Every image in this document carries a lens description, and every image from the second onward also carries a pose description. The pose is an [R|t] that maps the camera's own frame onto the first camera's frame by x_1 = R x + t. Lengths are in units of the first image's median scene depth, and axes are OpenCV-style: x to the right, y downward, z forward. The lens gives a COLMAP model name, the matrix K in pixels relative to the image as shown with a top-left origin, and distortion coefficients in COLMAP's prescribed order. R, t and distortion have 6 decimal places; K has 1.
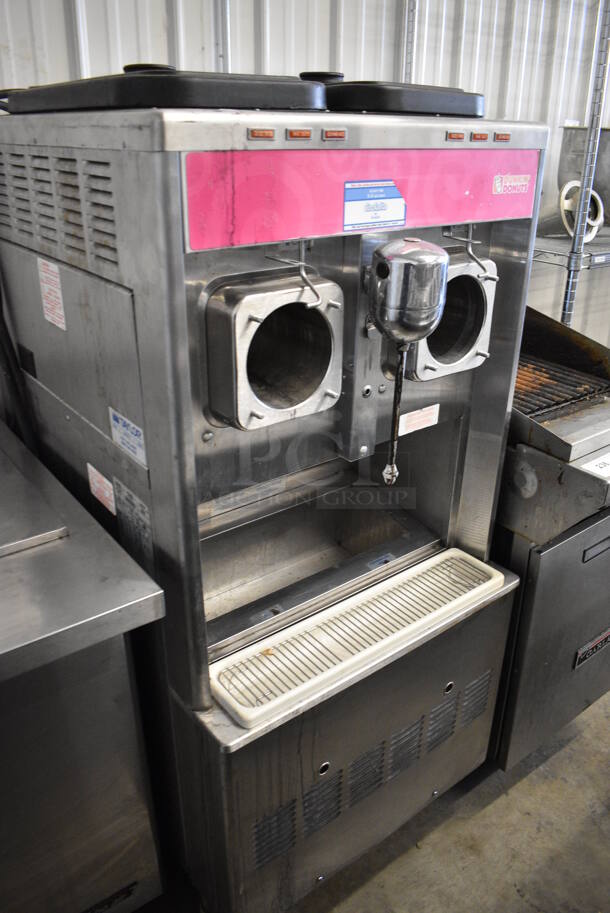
lens RADIAL K [[702.2, 0, 305.0], [0, 702.2, 456.5], [0, 0, 1]] dist [-0.126681, 0.007616]
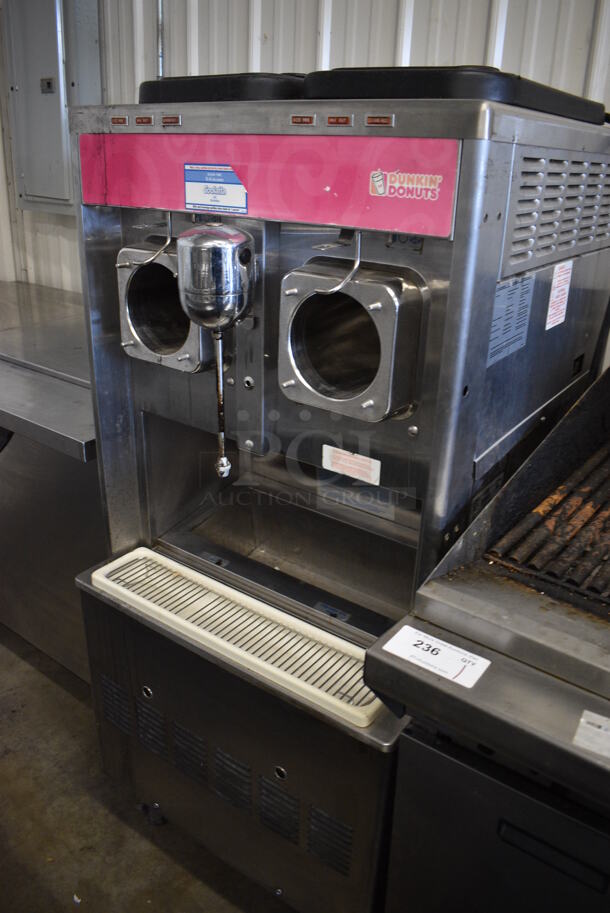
lens RADIAL K [[702.2, 0, 305.0], [0, 702.2, 456.5], [0, 0, 1]] dist [-0.126681, 0.007616]
pose [[0.302136, 0.393440, -0.868285, 1.159197], [-0.445155, 0.863671, 0.236450, -0.313660], [0.842941, 0.315081, 0.436089, 0.772324]]
